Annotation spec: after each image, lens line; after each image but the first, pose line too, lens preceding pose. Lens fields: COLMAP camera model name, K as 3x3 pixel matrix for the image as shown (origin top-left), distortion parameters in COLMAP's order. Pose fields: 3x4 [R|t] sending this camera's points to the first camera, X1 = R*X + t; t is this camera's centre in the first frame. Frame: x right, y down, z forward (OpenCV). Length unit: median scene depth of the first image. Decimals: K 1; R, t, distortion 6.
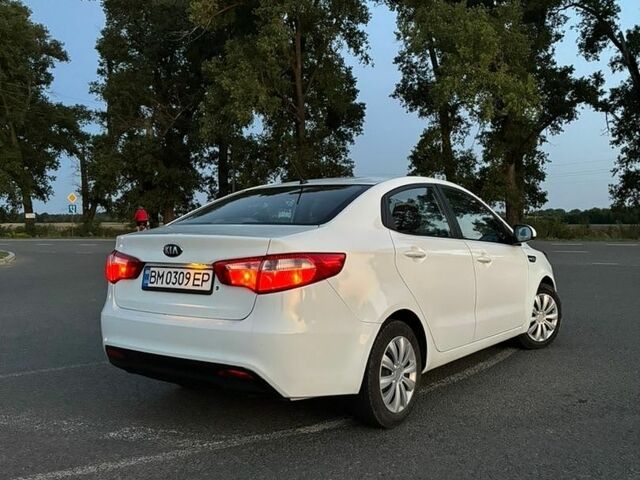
lens RADIAL K [[668.1, 0, 320.8], [0, 668.1, 239.9], [0, 0, 1]] dist [0.014603, 0.000000]
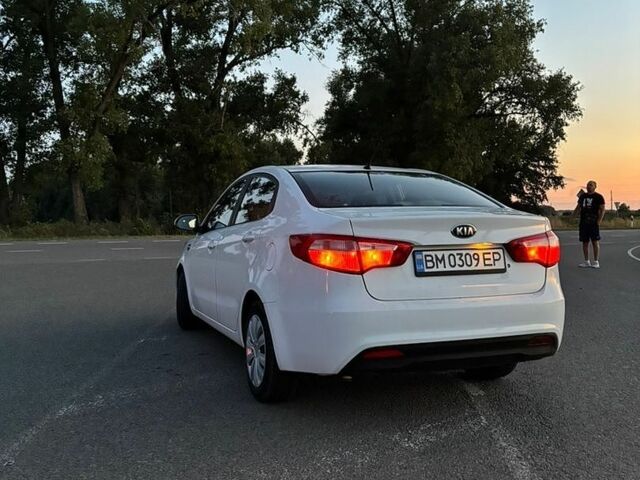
lens RADIAL K [[668.1, 0, 319.7], [0, 668.1, 240.5], [0, 0, 1]] dist [0.014603, 0.000000]
pose [[0.517864, -0.016168, 0.855310, -1.155133], [0.021728, 0.999747, 0.005743, 0.018642], [-0.855187, 0.015611, 0.518085, 0.672378]]
